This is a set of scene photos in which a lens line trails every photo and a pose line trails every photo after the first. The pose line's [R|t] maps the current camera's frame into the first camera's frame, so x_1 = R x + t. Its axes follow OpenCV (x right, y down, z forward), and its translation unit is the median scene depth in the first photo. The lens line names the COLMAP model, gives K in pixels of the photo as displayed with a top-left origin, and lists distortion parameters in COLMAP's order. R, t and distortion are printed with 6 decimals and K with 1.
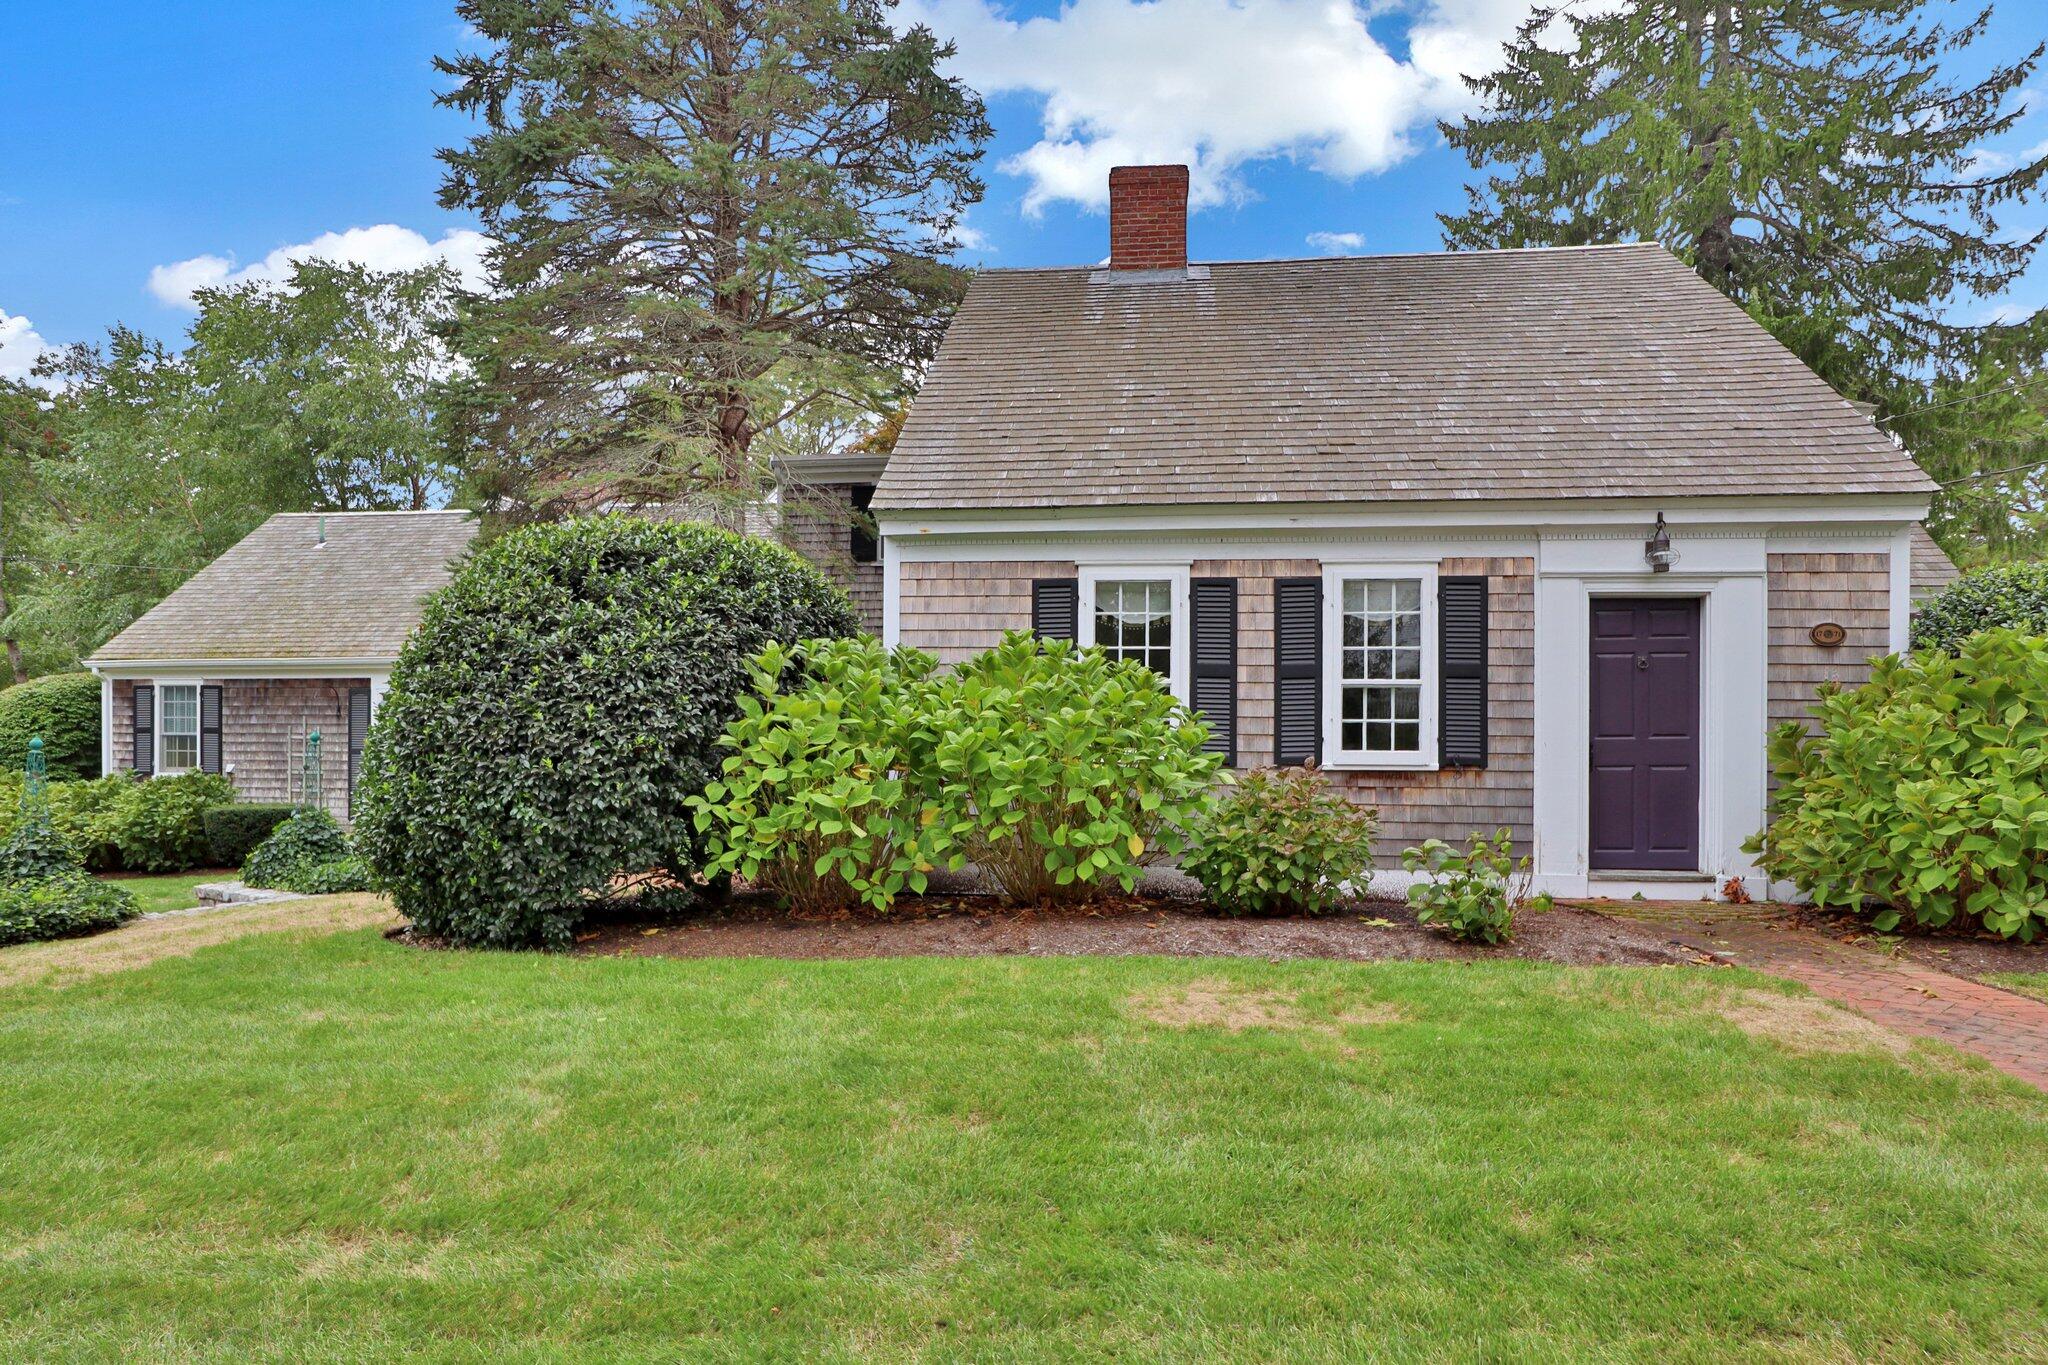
lens RADIAL K [[1207.1, 0, 1026.7], [0, 1207.1, 736.2], [0, 0, 1]] dist [-0.055154, 0.029094]
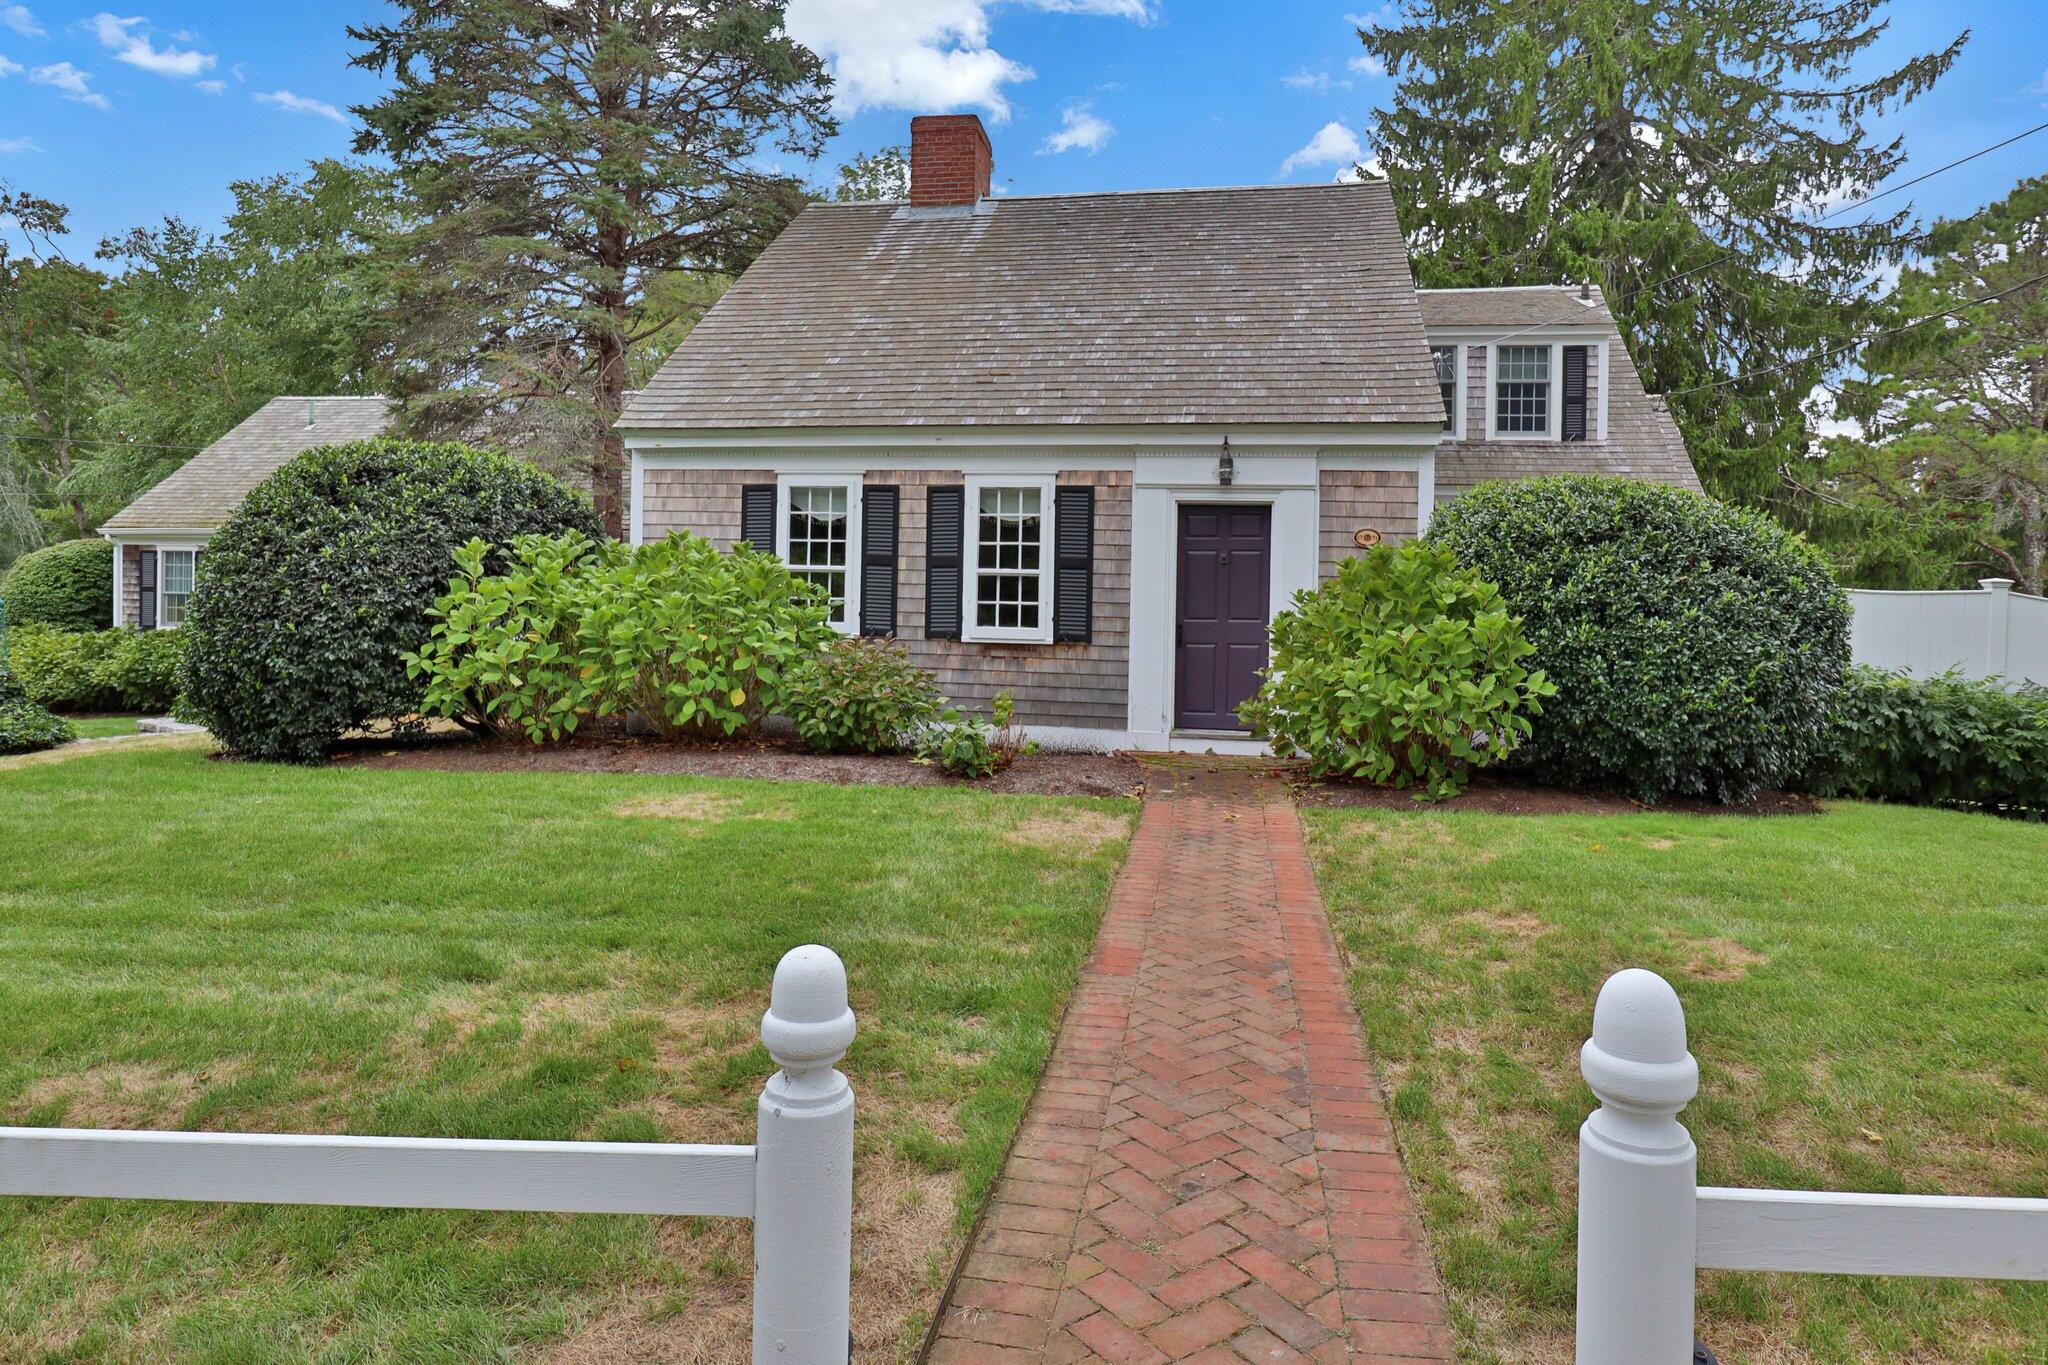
lens RADIAL K [[1205.0, 0, 1014.9], [0, 1205.0, 616.1], [0, 0, 1]] dist [-0.058993, 0.035577]
pose [[0.998327, 0.017005, -0.055271, 0.368737], [-0.016400, 0.999801, 0.011382, -0.013524], [0.055453, -0.010456, 0.998407, -0.229663]]
